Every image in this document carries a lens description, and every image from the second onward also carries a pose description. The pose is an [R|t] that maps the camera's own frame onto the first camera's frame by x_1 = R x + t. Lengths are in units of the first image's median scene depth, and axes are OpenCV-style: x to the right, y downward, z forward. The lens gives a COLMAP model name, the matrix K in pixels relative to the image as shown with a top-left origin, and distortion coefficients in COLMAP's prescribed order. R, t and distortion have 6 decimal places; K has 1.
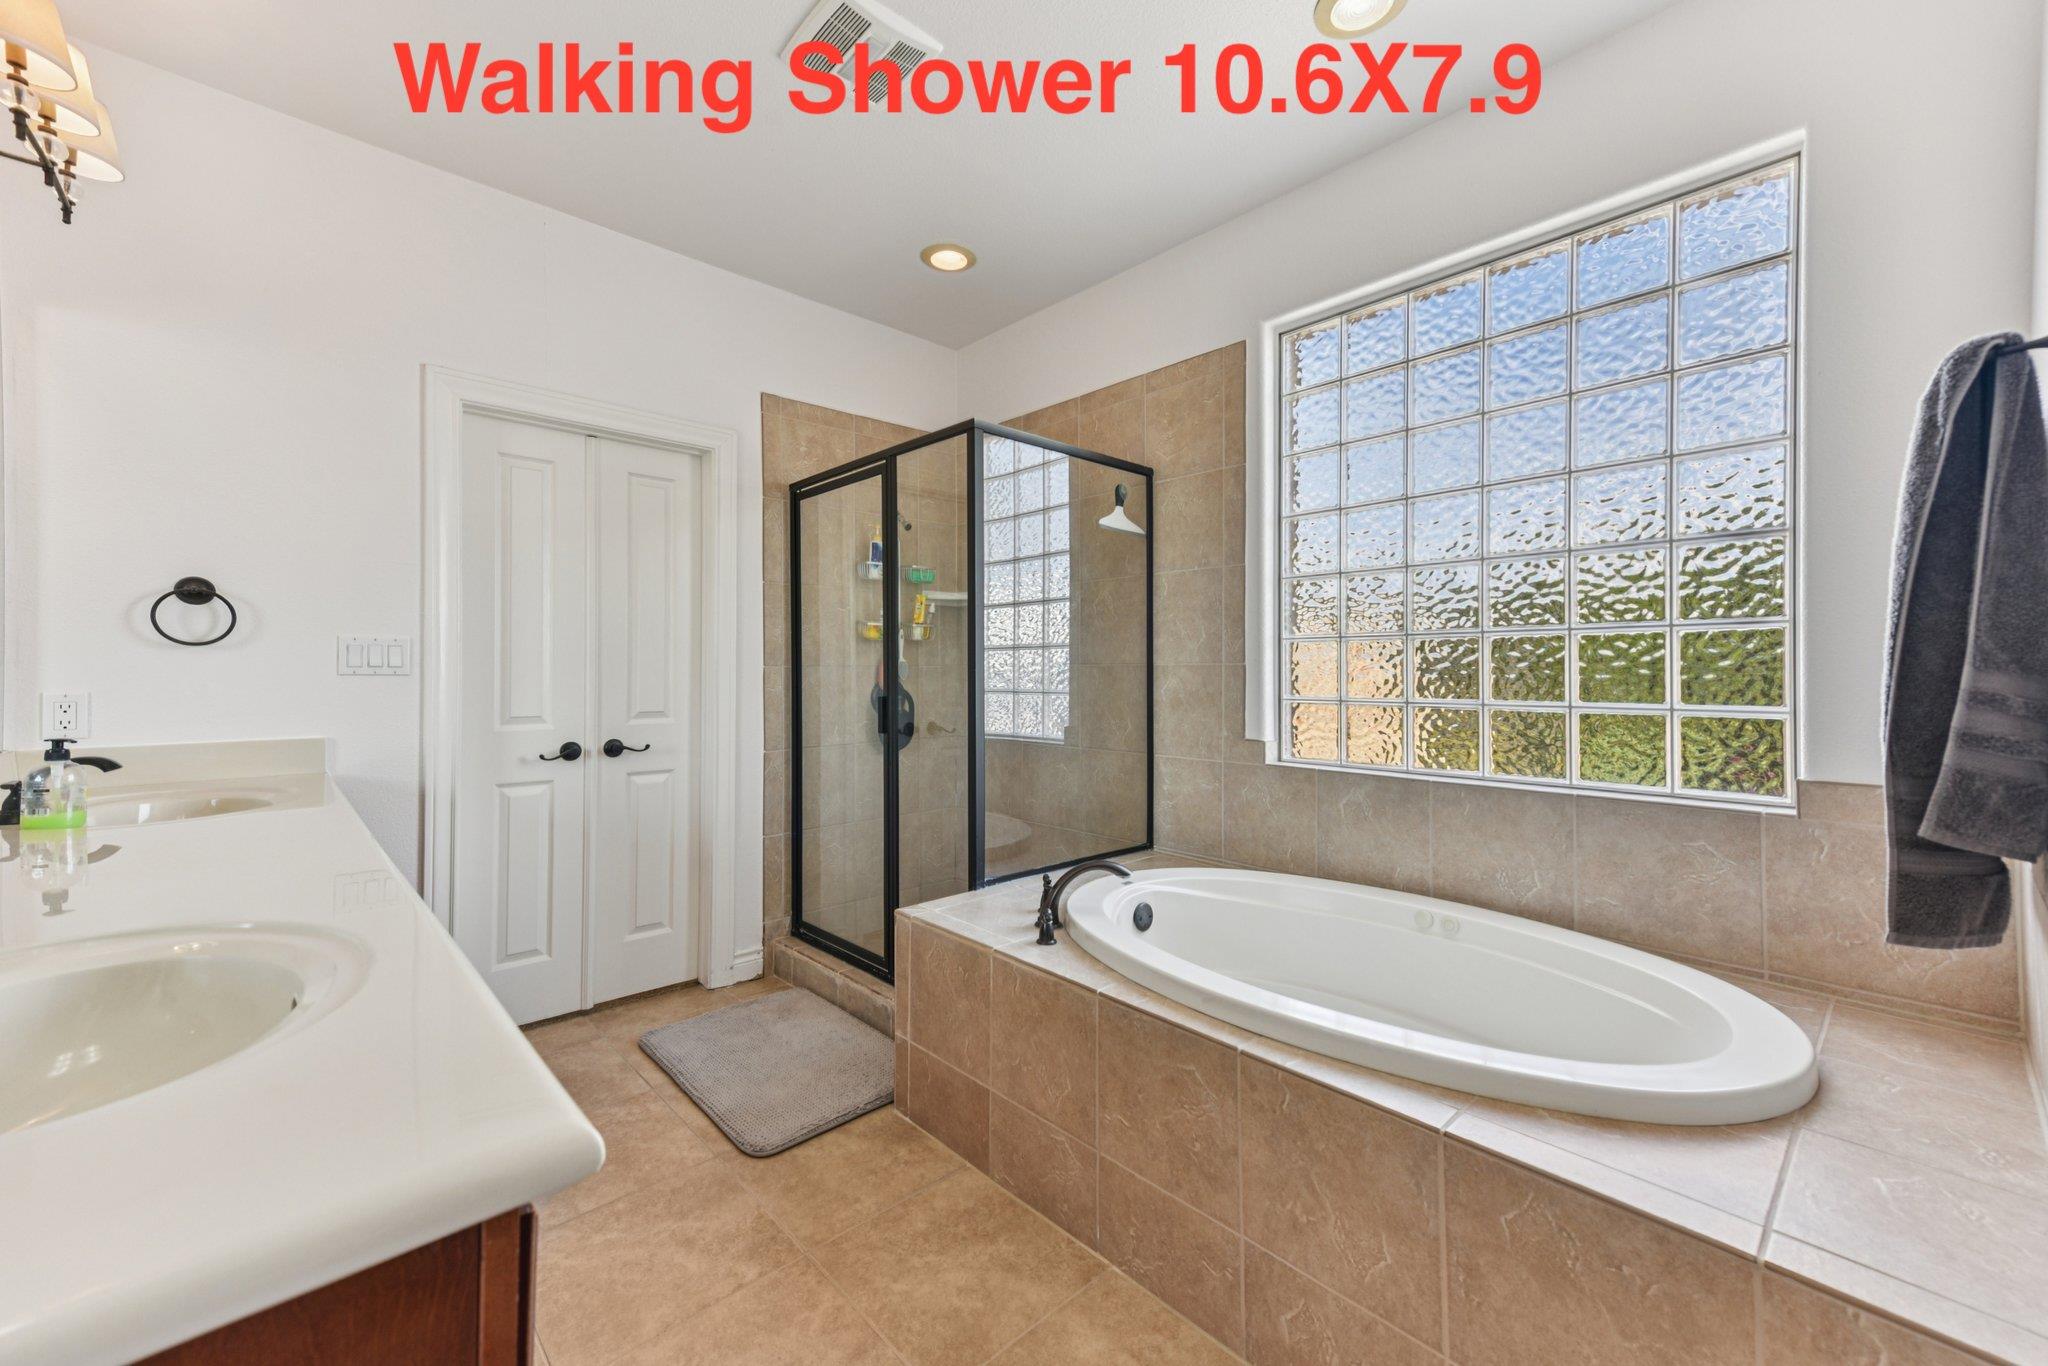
lens RADIAL K [[802.6, 0, 1013.1], [0, 802.6, 672.4], [0, 0, 1]] dist [0.025905, -0.000161]
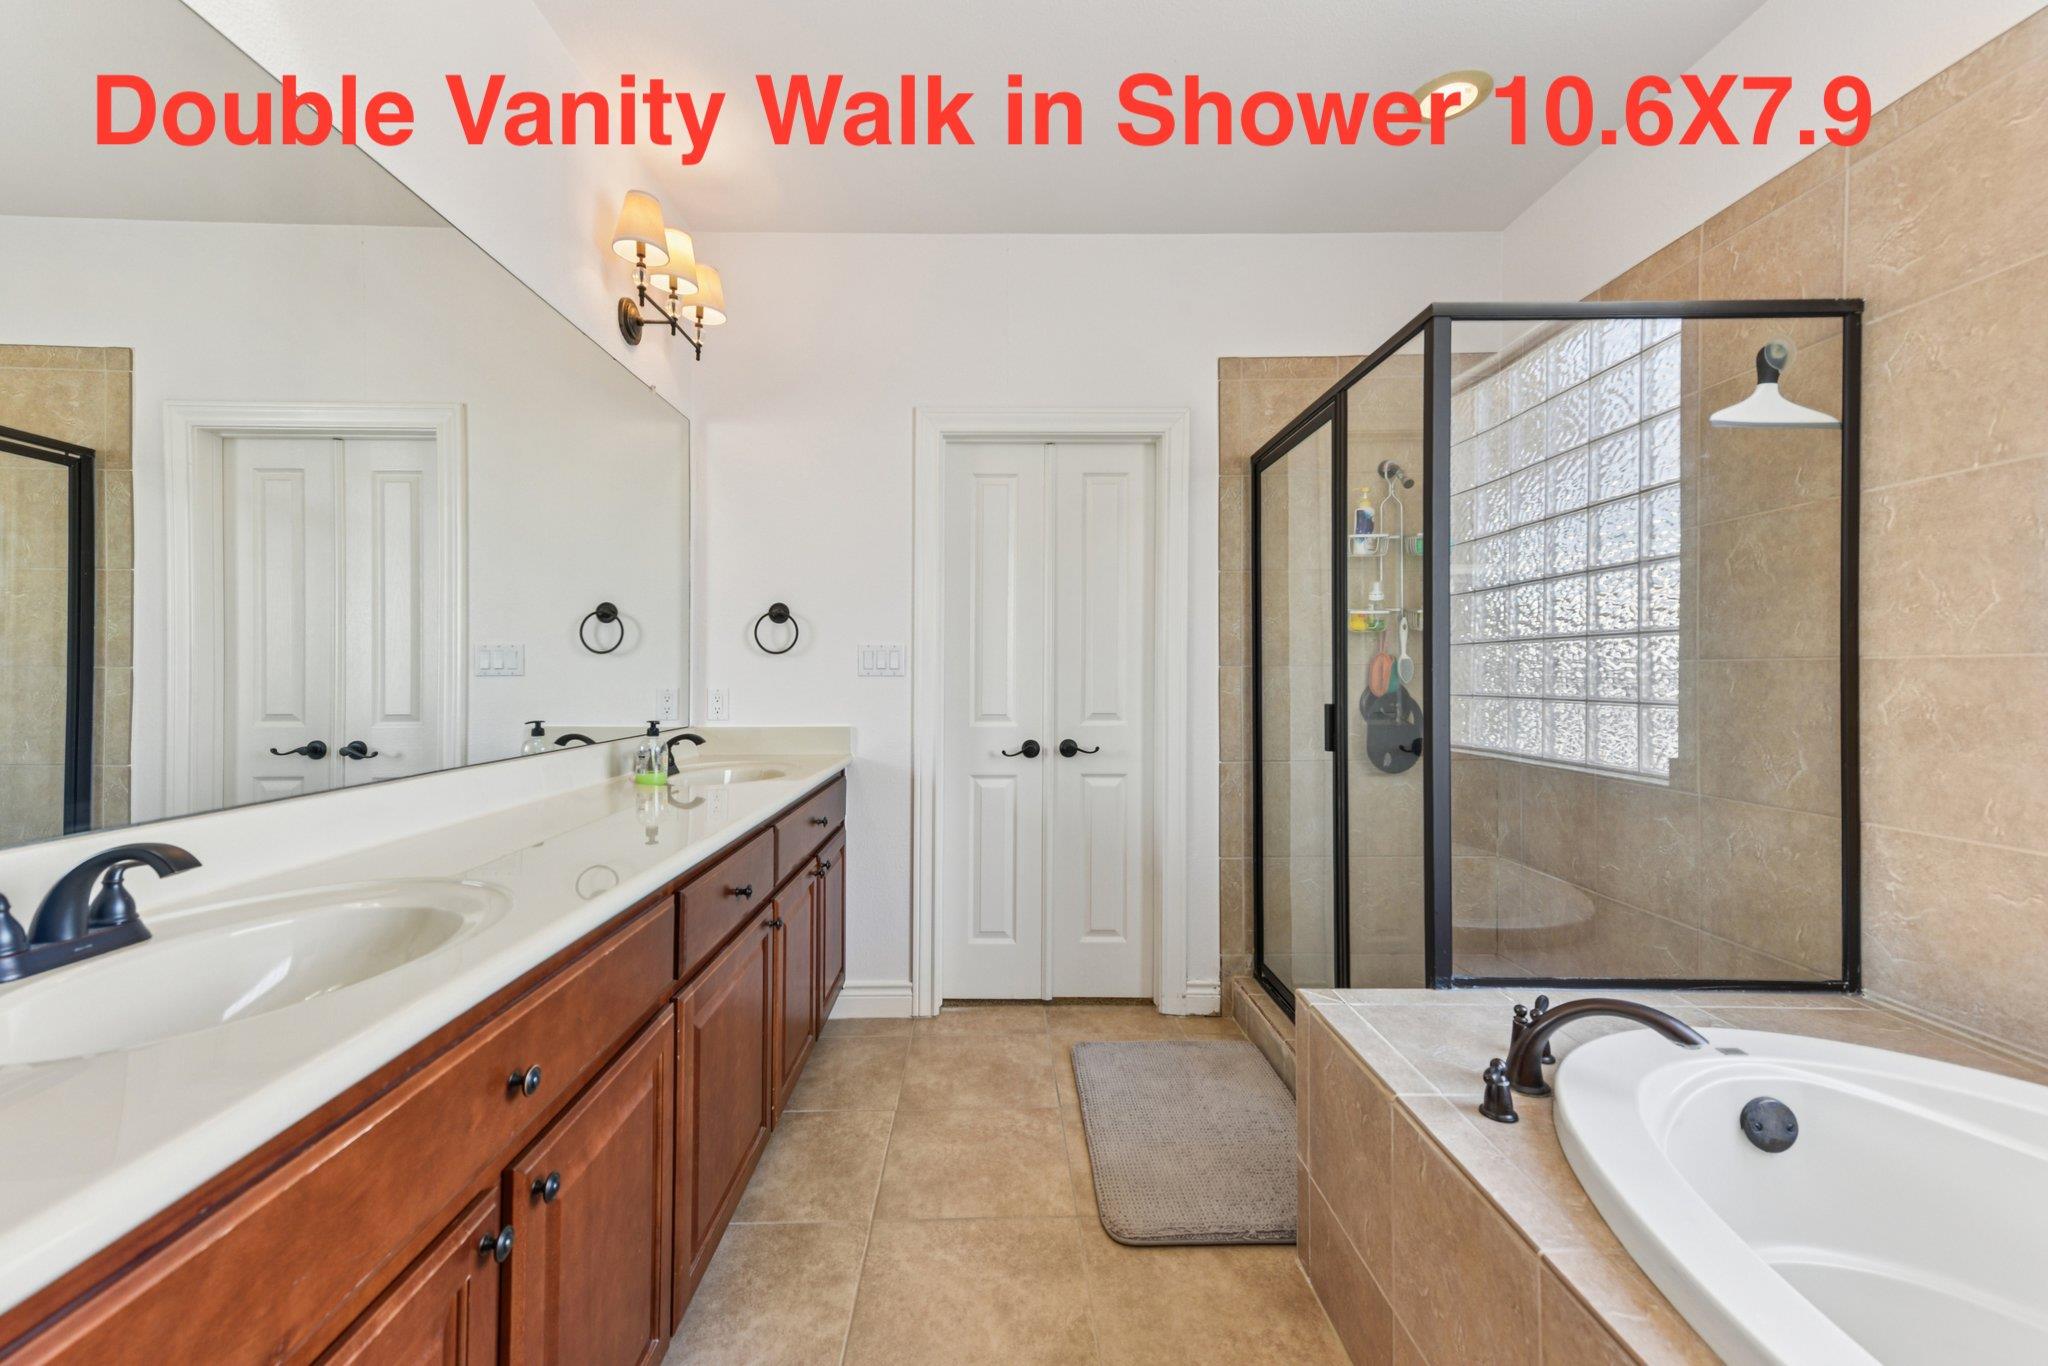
lens RADIAL K [[802.6, 0, 1024.1], [0, 802.6, 674.4], [0, 0, 1]] dist [0.025905, -0.000161]
pose [[0.745021, -0.000500, -0.667041, 0.132732], [0.001924, 0.999997, 0.001399, -0.000154], [0.667038, -0.002325, 0.745020, 0.213246]]
